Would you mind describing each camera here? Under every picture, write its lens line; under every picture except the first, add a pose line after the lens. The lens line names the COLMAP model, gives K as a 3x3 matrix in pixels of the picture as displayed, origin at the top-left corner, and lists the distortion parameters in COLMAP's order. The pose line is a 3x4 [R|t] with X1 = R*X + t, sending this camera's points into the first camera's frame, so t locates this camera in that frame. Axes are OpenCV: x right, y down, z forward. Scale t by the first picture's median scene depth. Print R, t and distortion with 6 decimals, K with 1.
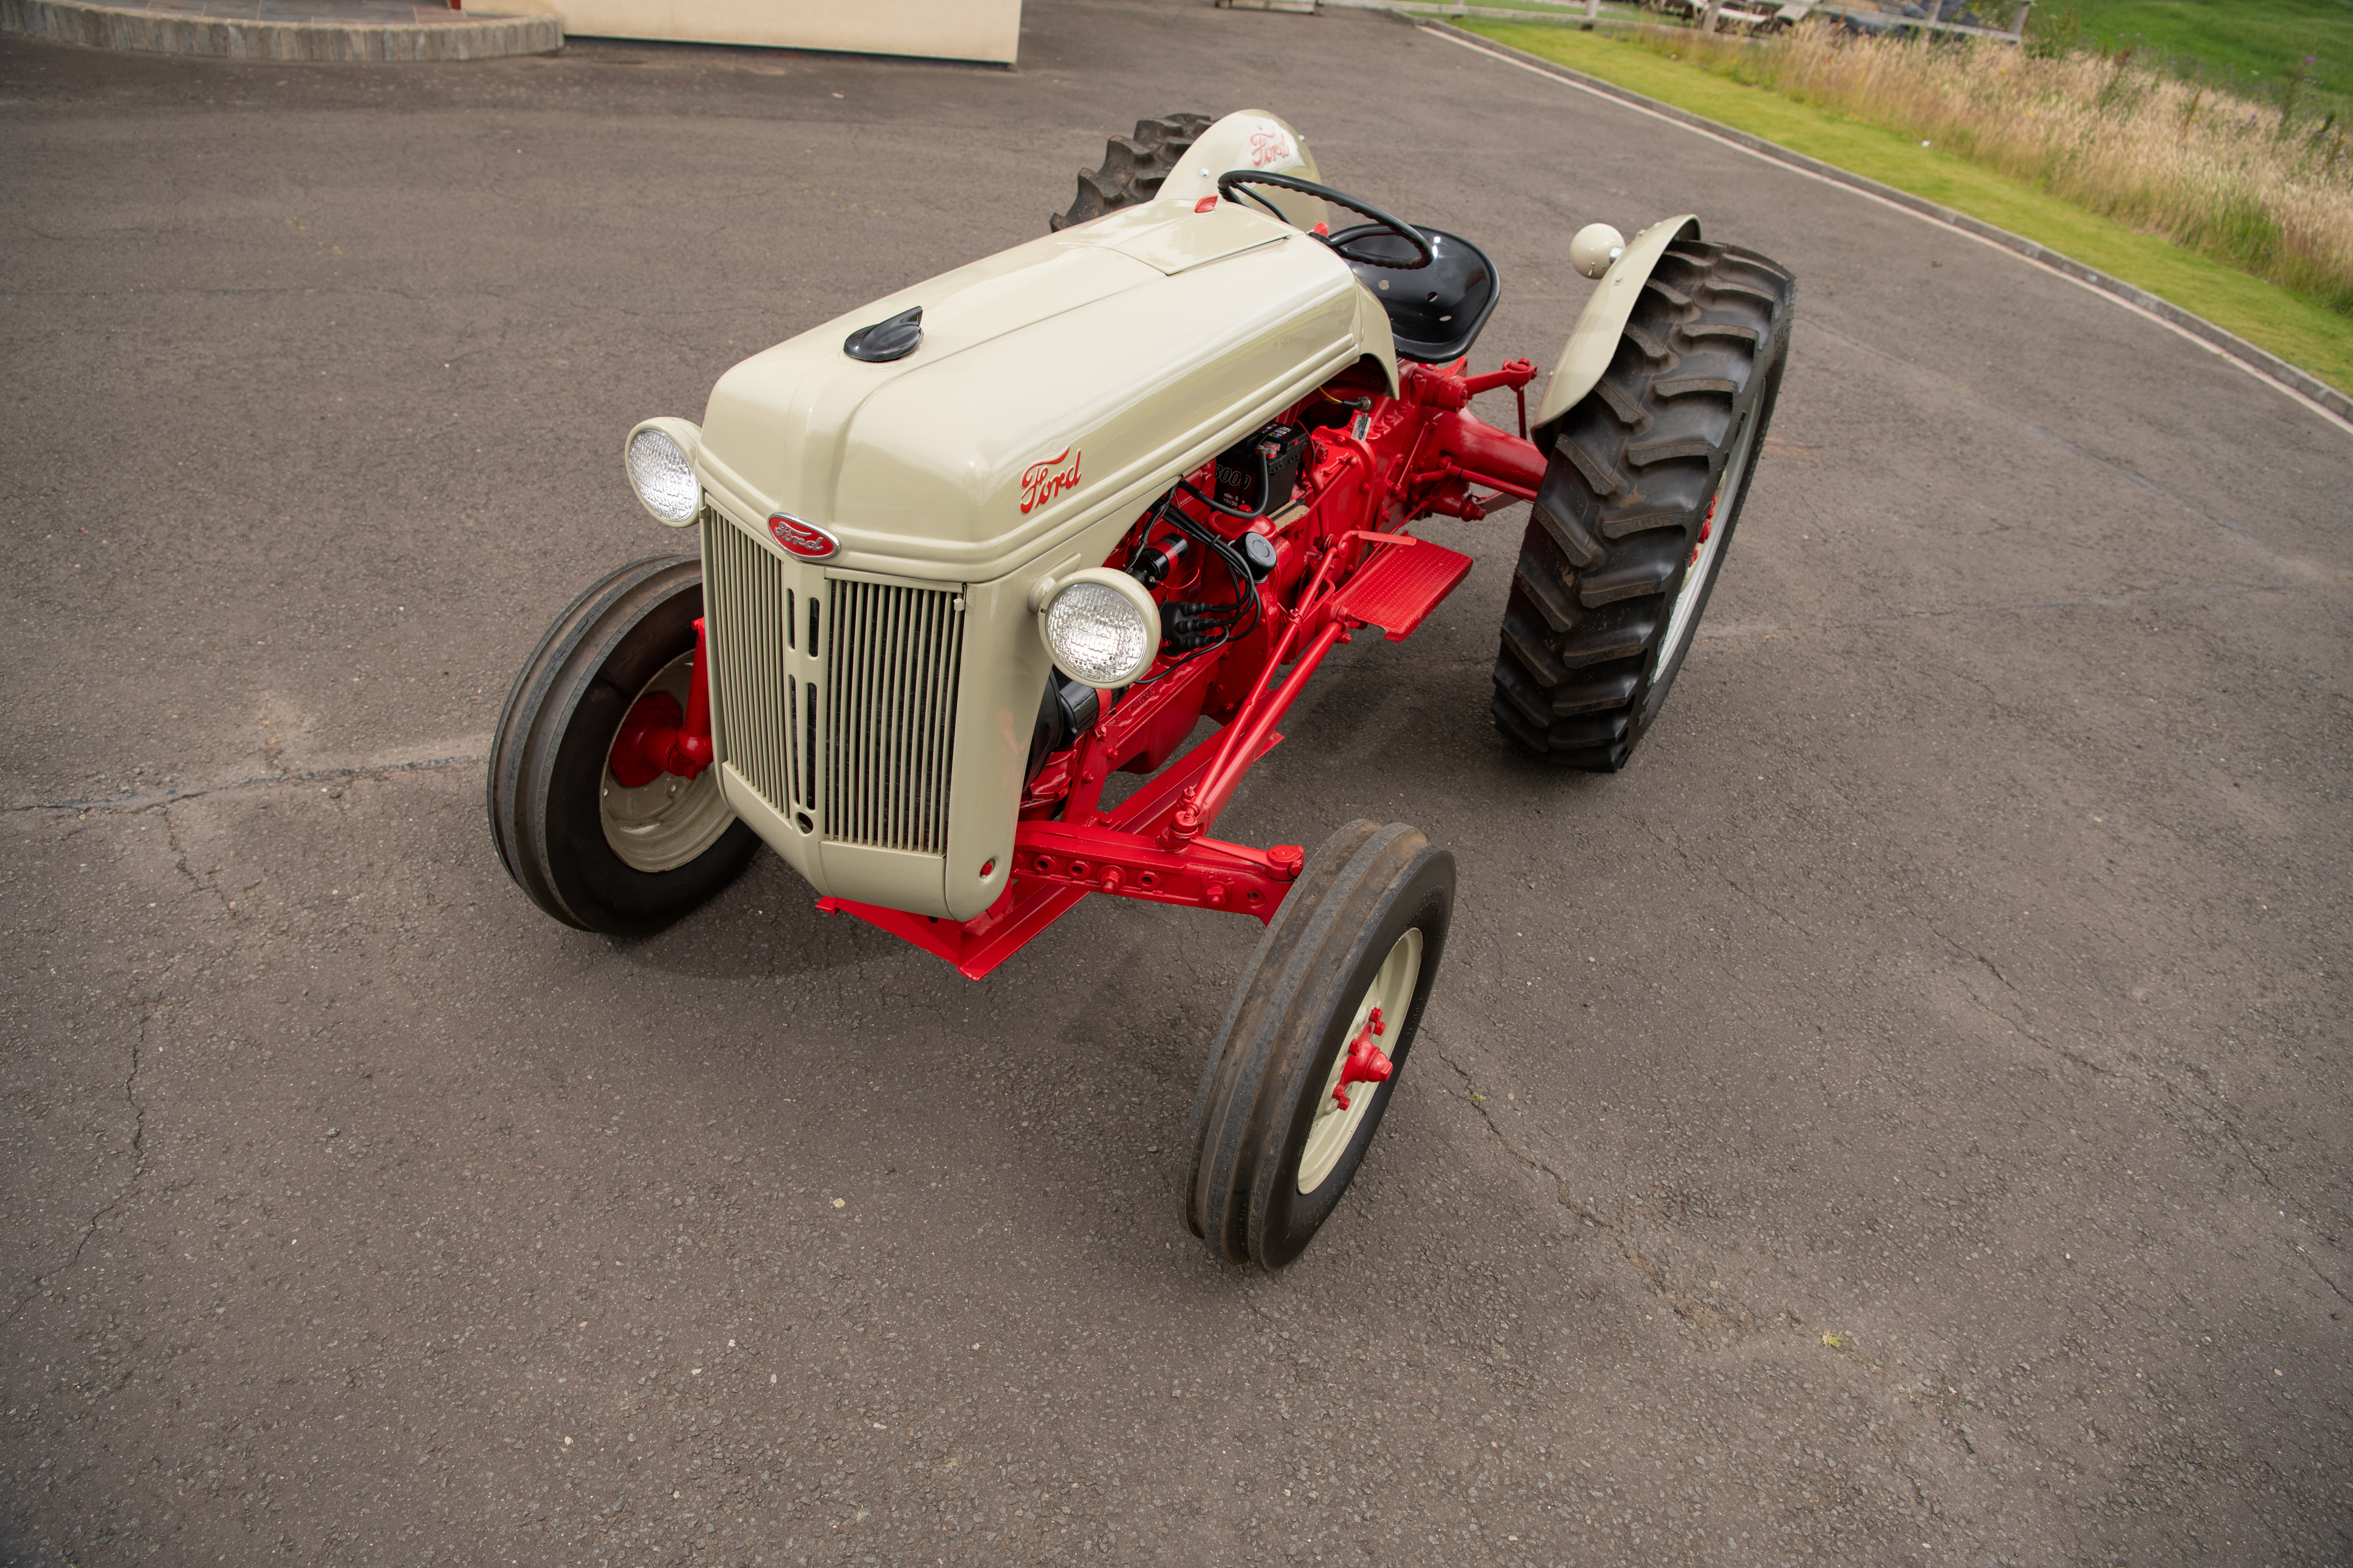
lens RADIAL K [[1616.3, 0, 1176.5], [0, 1616.3, 784.0], [0, 0, 1]] dist [-0.078339, 0.021789]
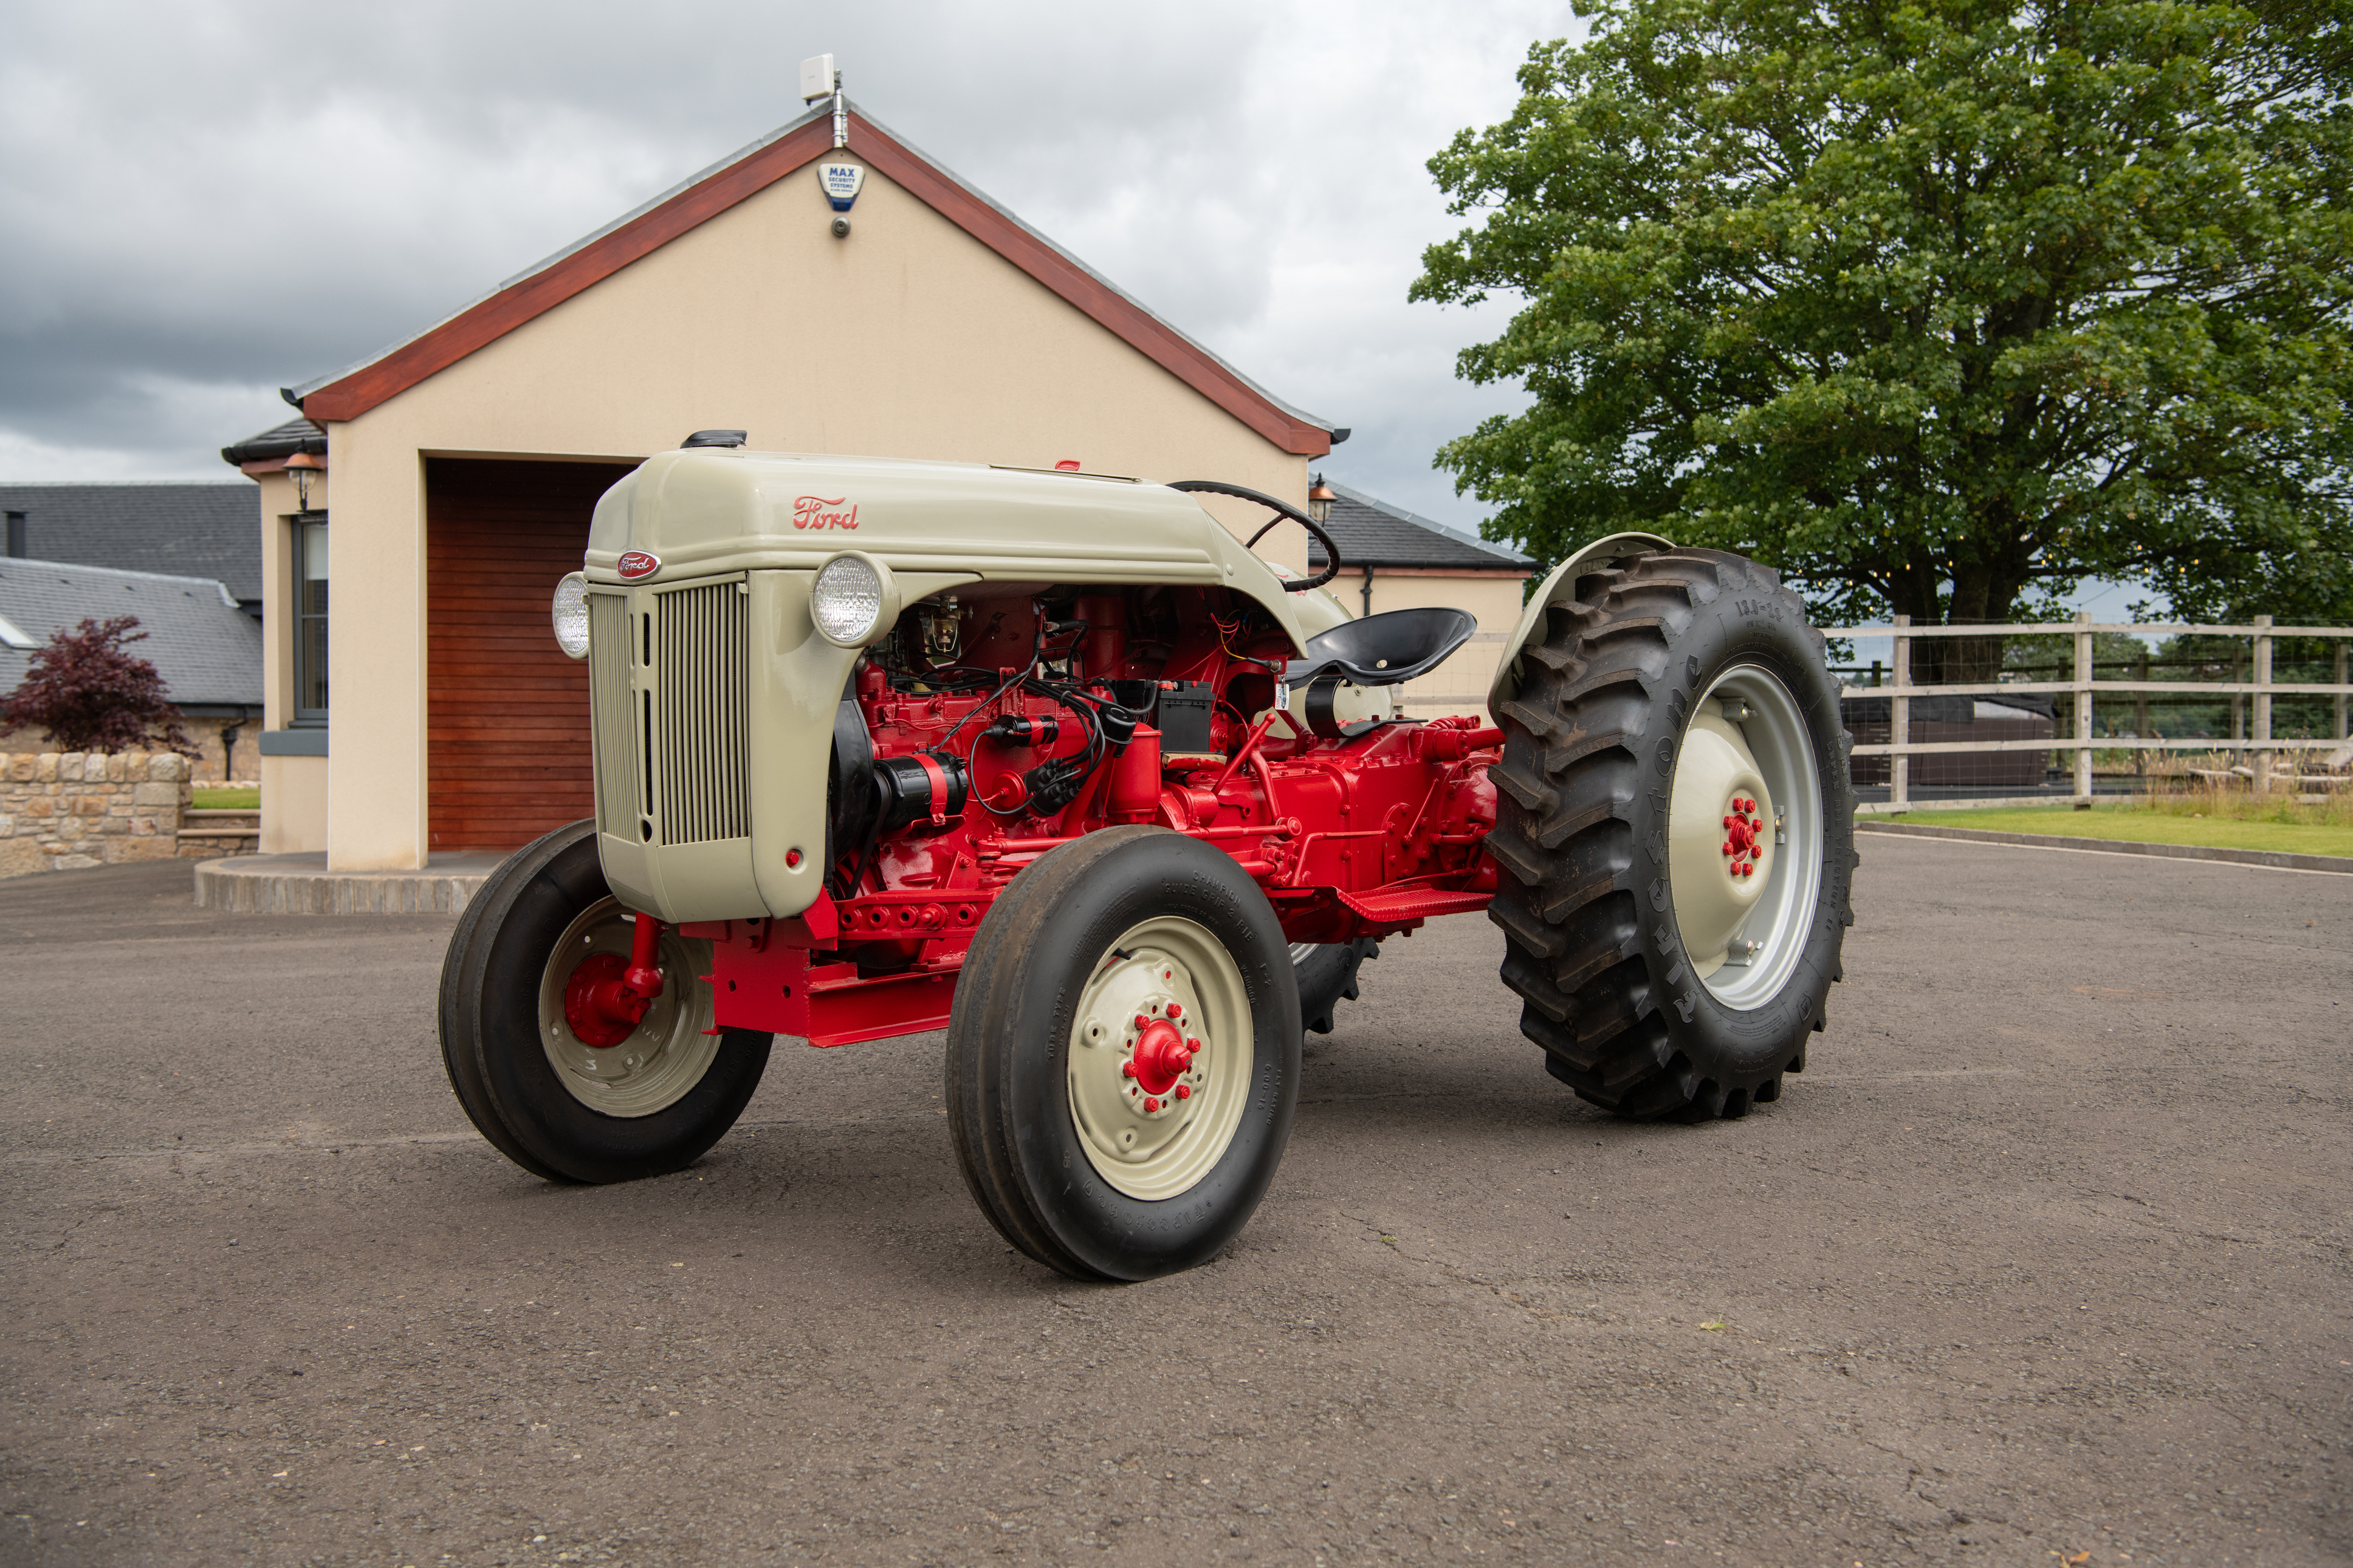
lens RADIAL K [[2292.6, 0, 1176.5], [0, 2292.6, 784.0], [0, 0, 1]] dist [0.008715, 0.010437]
pose [[0.968207, -0.137381, -0.209050, 0.332607], [0.003408, 0.842861, -0.538120, 0.596240], [0.250127, 0.520299, 0.816533, -0.197208]]
